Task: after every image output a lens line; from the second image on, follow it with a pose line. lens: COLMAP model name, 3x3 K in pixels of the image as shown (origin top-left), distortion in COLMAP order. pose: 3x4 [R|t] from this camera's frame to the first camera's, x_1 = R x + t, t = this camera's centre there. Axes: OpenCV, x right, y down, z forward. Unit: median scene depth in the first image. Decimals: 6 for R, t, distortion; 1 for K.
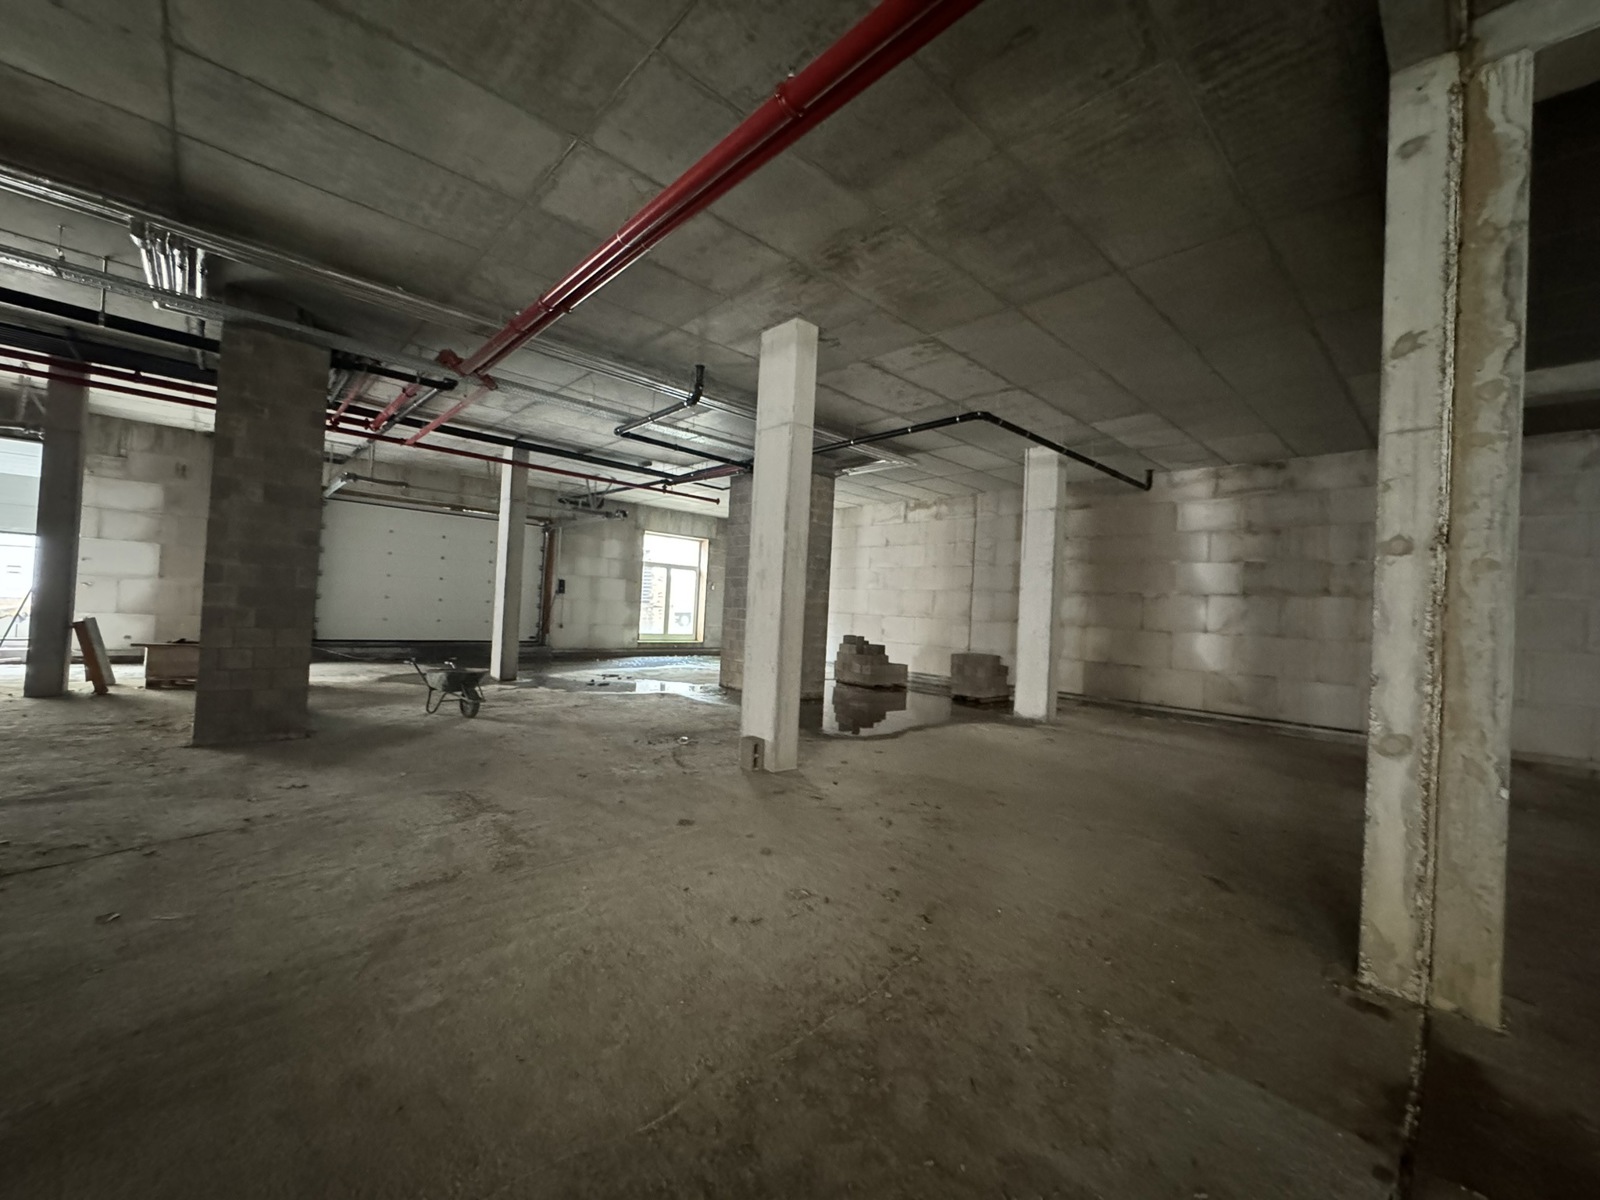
lens RADIAL K [[636.9, 0, 798.6], [0, 636.9, 598.8], [0, 0, 1]] dist [-0.000420, -0.000268]
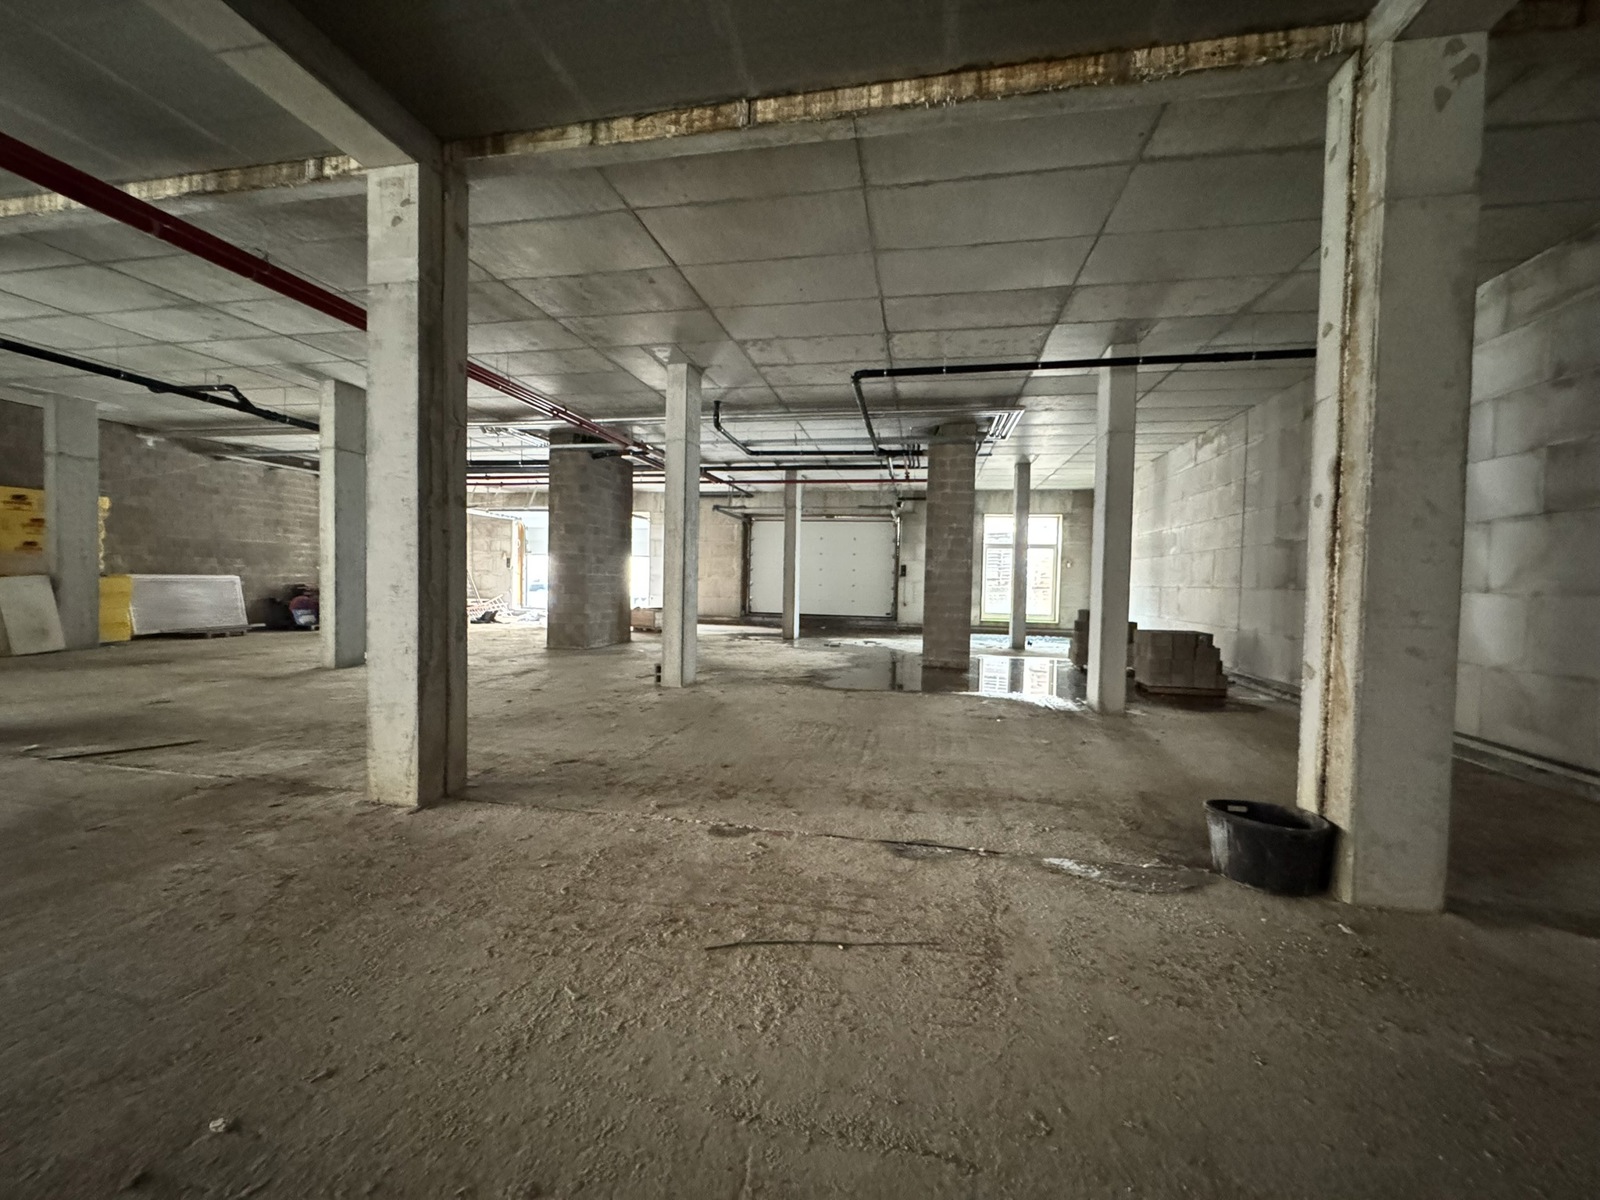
lens RADIAL K [[636.9, 0, 798.6], [0, 636.9, 598.8], [0, 0, 1]] dist [-0.000420, -0.000268]
pose [[0.586557, -0.013875, -0.809789, 0.732362], [0.021485, 0.999768, -0.001569, 0.046718], [0.809623, -0.016478, 0.586719, 0.227699]]
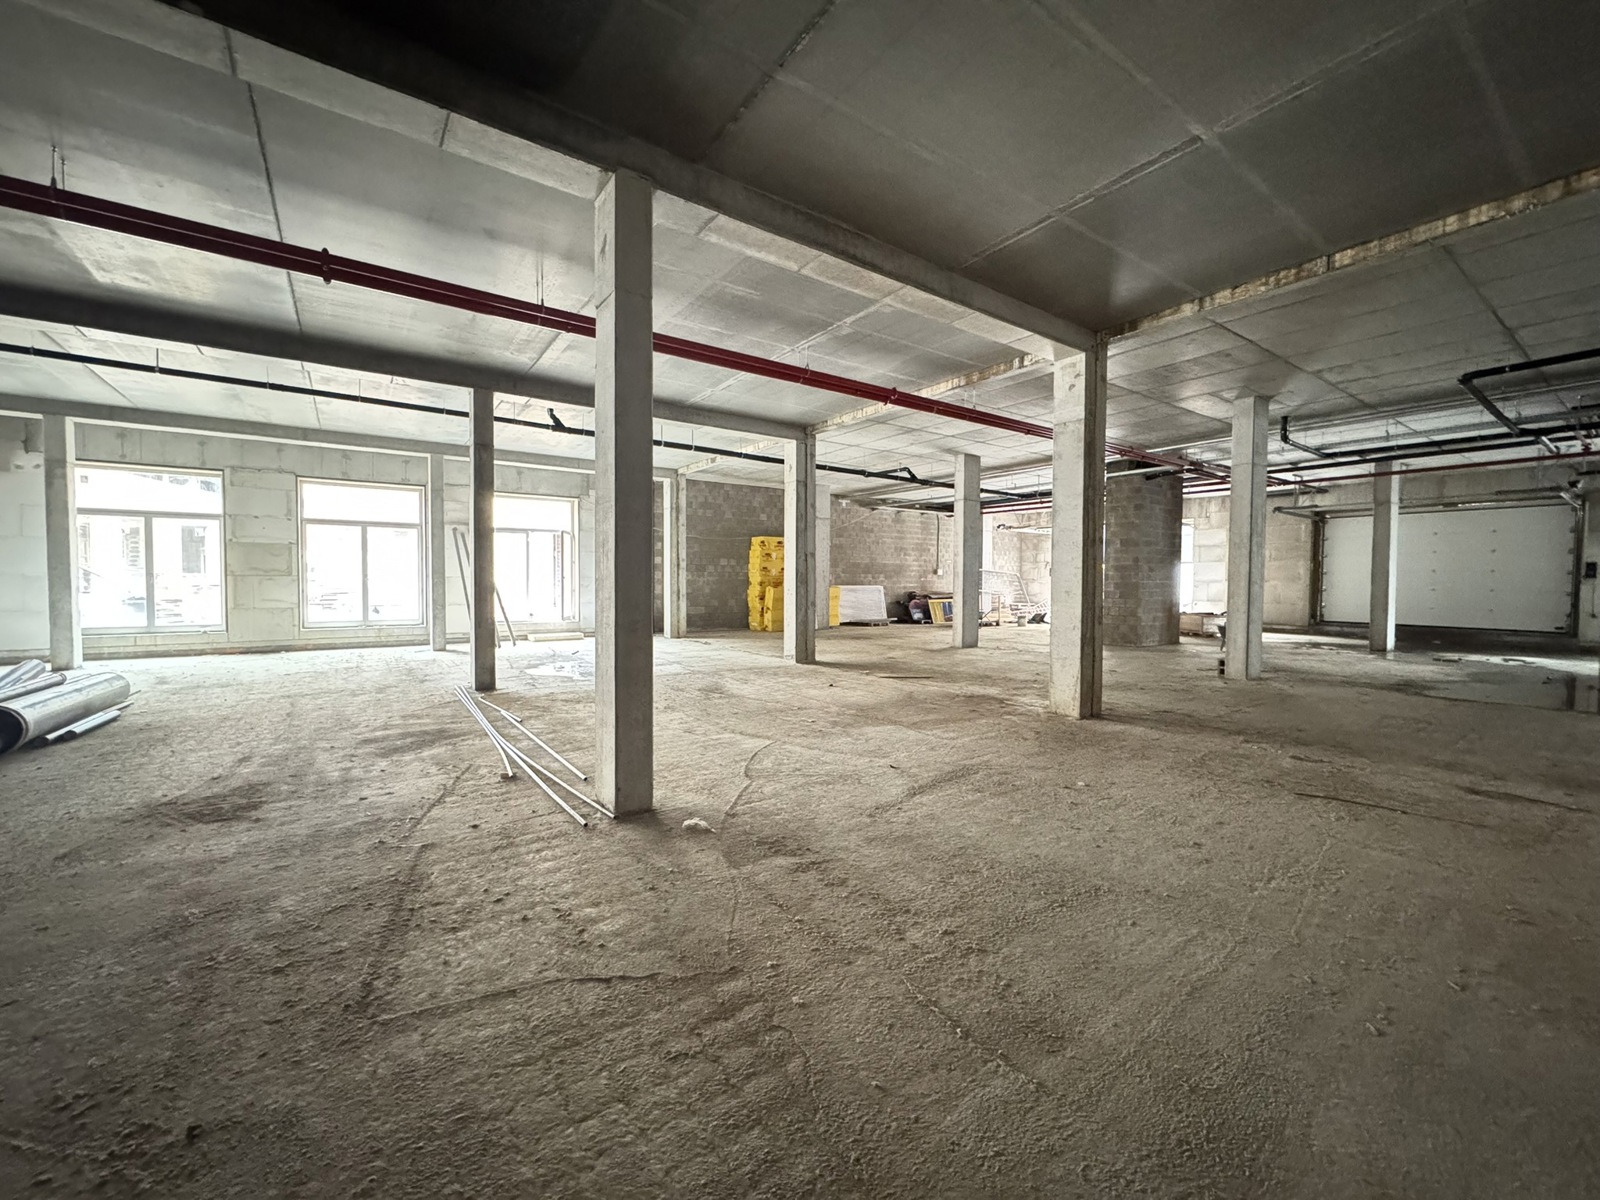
lens RADIAL K [[636.9, 0, 798.6], [0, 636.9, 598.8], [0, 0, 1]] dist [-0.000420, -0.000268]
pose [[-0.135369, -0.021167, -0.990569, 0.989767], [0.002936, 0.999759, -0.021764, 0.054854], [0.990791, -0.005855, -0.135274, 0.064767]]
